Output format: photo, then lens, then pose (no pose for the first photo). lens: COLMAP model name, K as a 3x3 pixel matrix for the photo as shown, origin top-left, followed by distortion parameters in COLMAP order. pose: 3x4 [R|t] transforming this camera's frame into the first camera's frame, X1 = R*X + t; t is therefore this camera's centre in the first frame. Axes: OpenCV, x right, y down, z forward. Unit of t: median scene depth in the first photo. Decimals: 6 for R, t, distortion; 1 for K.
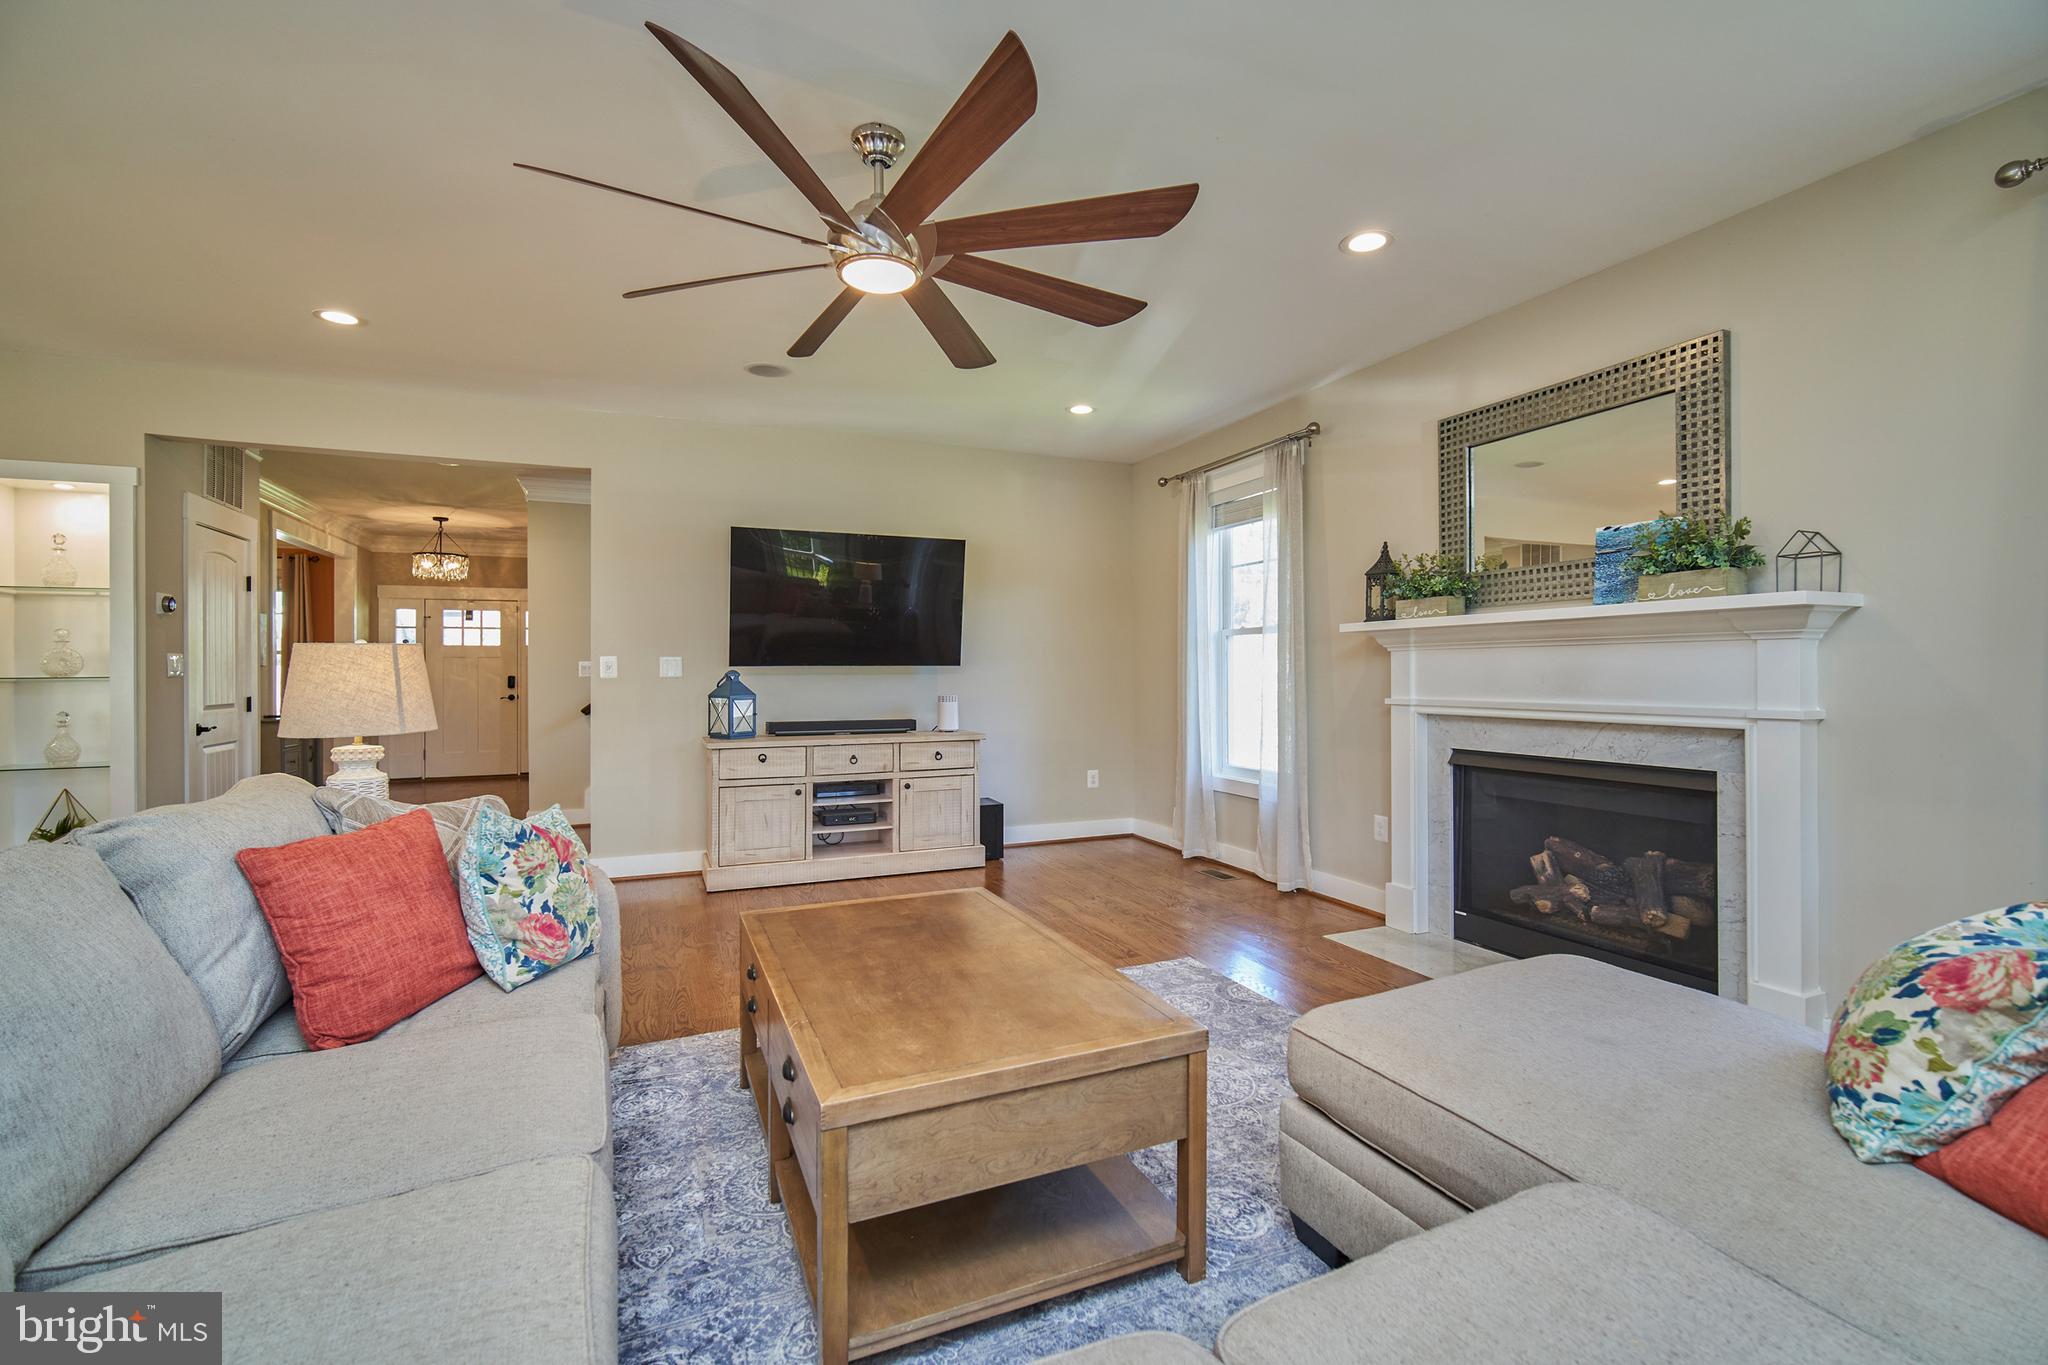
lens RADIAL K [[894.8, 0, 1025.3], [0, 894.8, 681.4], [0, 0, 1]] dist [-0.010429, 0.003736]
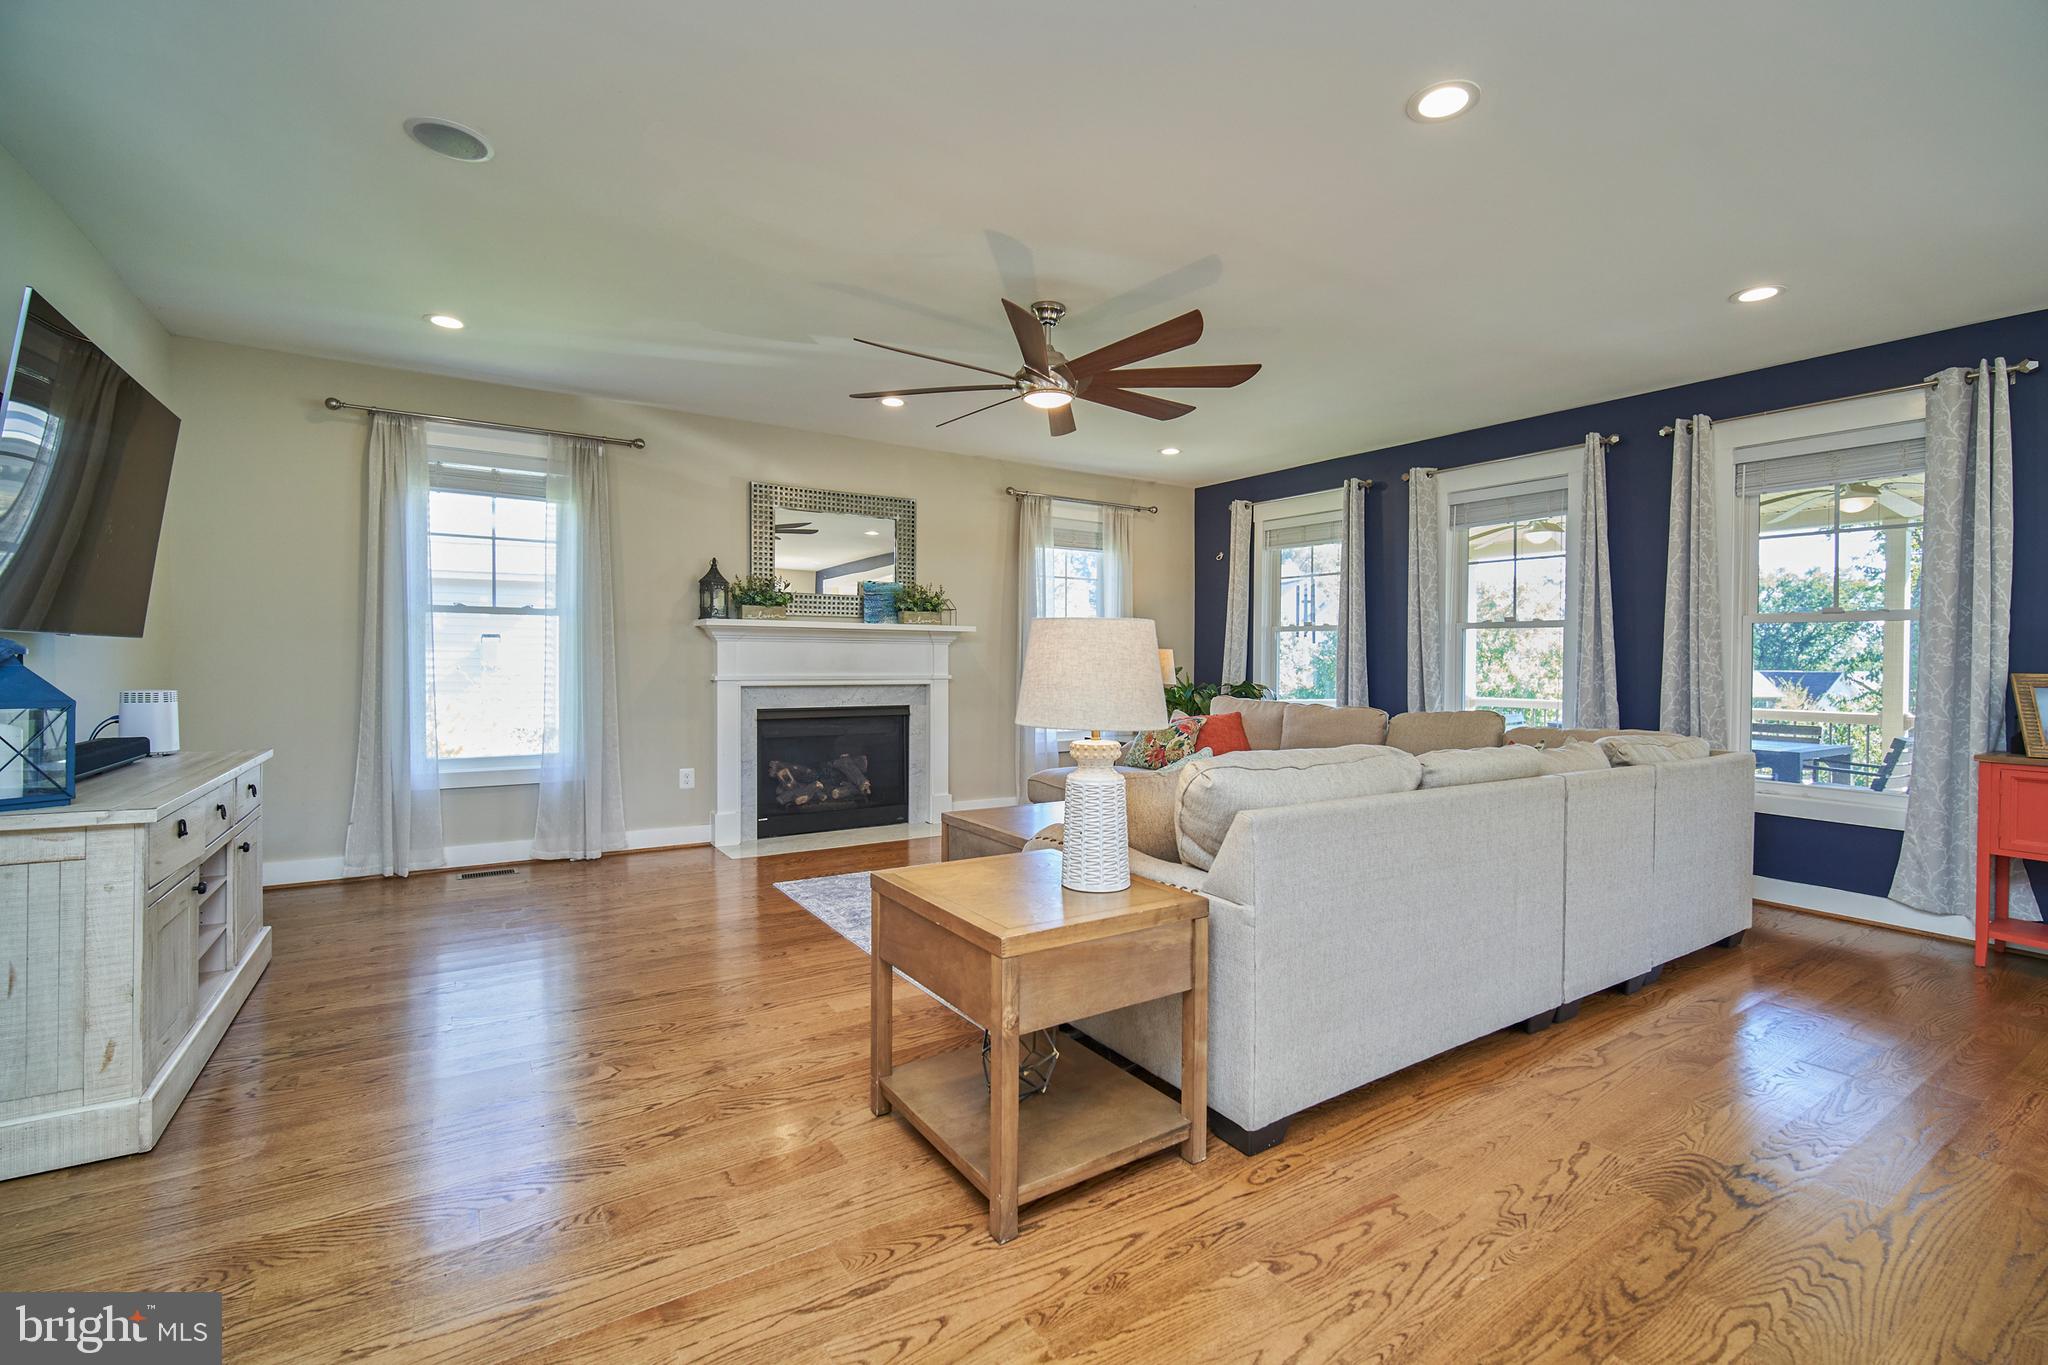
lens RADIAL K [[894.8, 0, 1042.8], [0, 894.8, 662.9], [0, 0, 1]] dist [-0.010429, 0.003736]
pose [[-0.180685, 0.000807, 0.983541, -1.061675], [0.002858, 0.999996, -0.000296, 0.000890], [-0.983537, 0.002757, -0.180687, 0.813738]]
